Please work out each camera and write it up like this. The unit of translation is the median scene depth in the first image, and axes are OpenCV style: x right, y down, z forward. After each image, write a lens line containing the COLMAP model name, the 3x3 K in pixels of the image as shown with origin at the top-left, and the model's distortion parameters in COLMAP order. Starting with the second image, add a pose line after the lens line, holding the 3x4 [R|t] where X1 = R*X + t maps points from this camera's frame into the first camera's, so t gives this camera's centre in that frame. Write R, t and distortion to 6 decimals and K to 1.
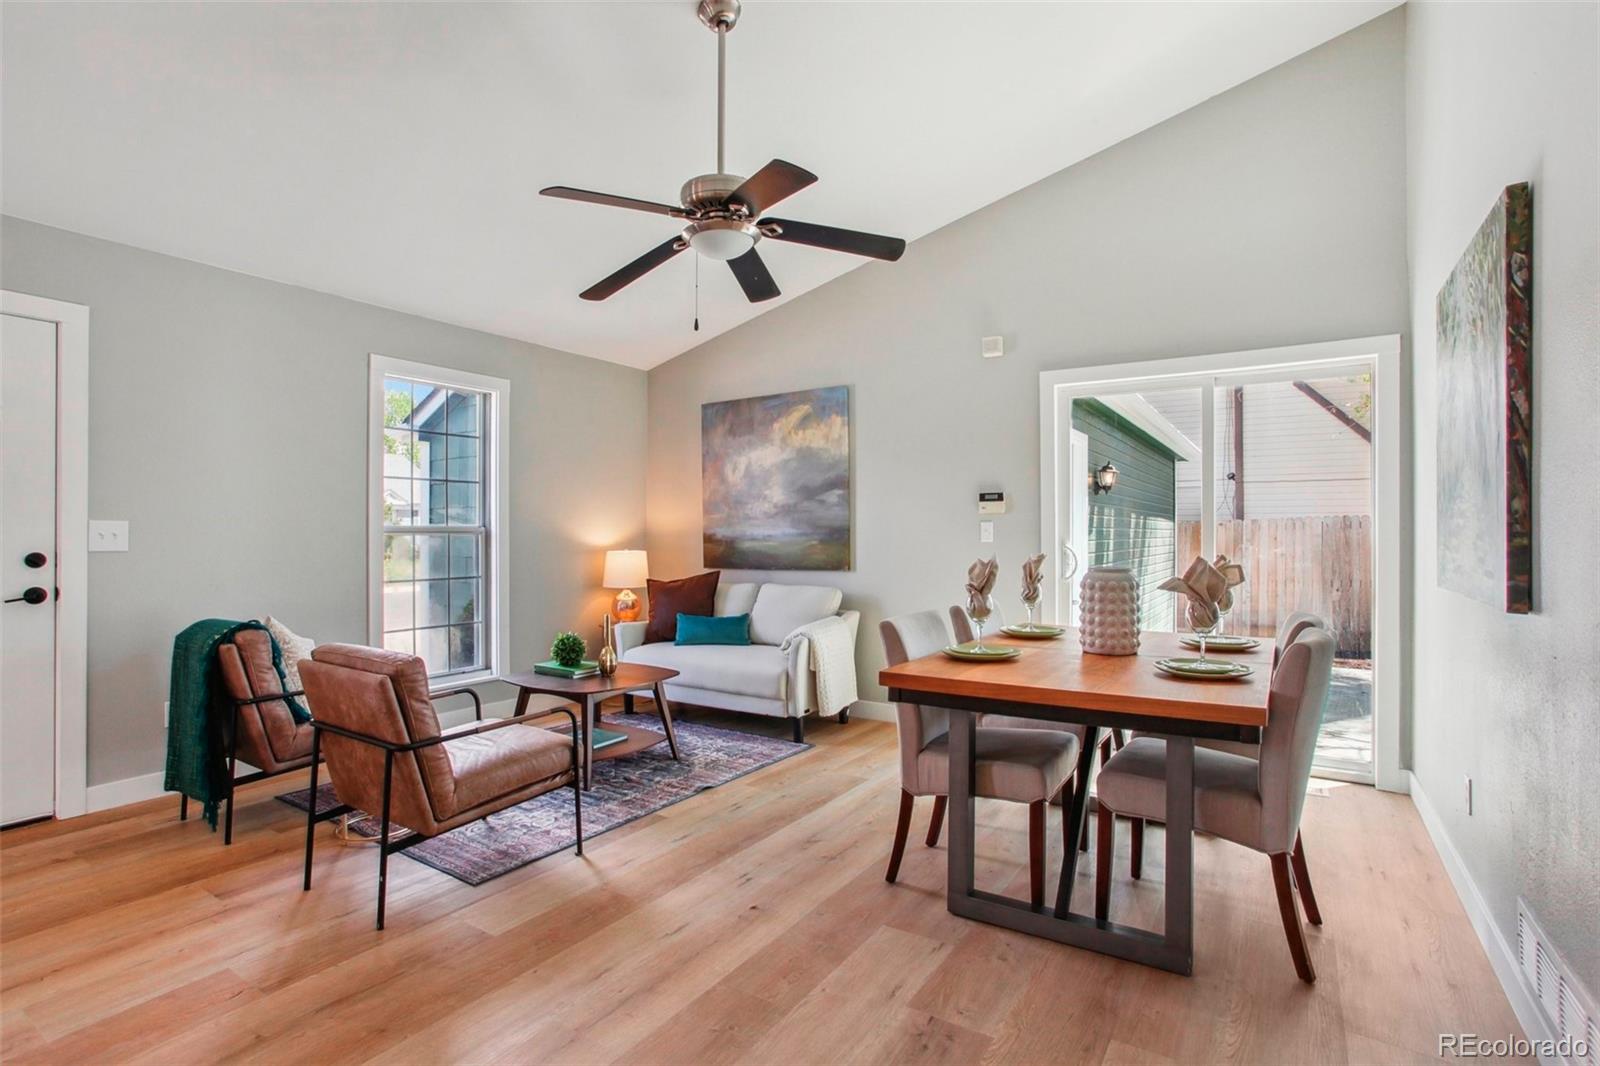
lens RADIAL K [[780.3, 0, 797.7], [0, 780.3, 526.3], [0, 0, 1]] dist [-0.034791, 0.010476]
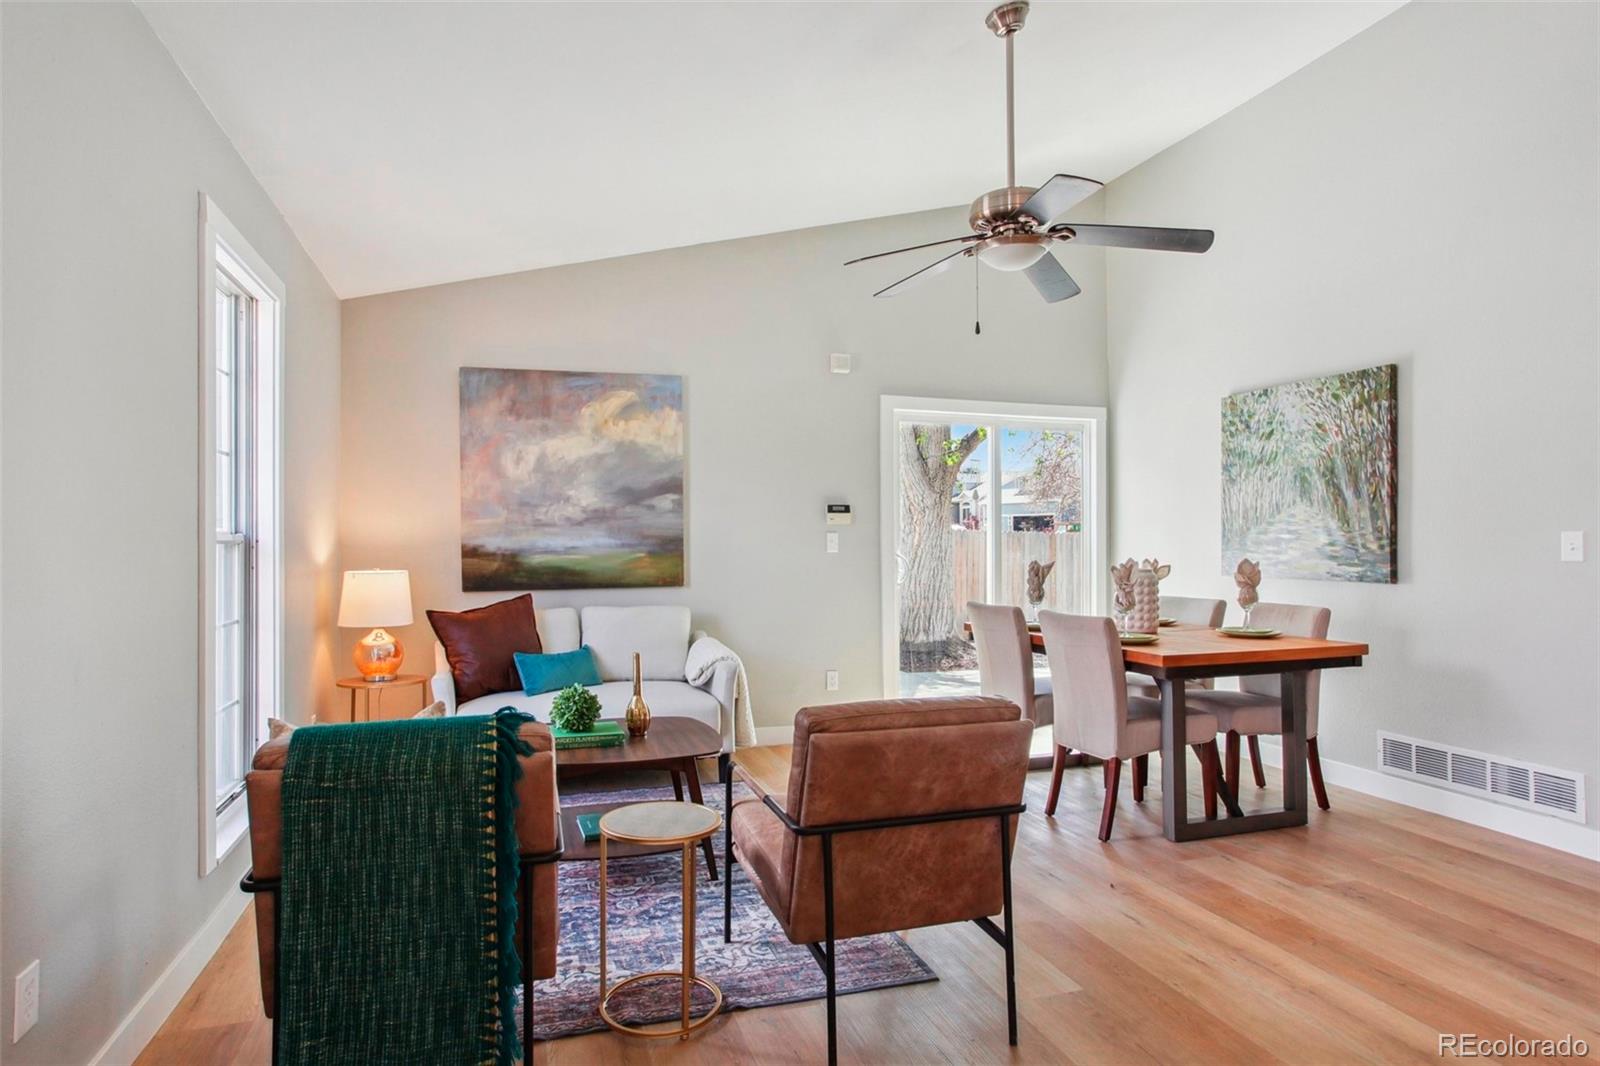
lens RADIAL K [[870.8, 0, 797.2], [0, 870.8, 543.6], [0, 0, 1]] dist [-0.018343, 0.000025]
pose [[0.640383, -0.000234, 0.768055, -0.585074], [-0.004272, 0.999983, 0.003867, 0.003812], [-0.768044, -0.005758, 0.640372, 0.260051]]
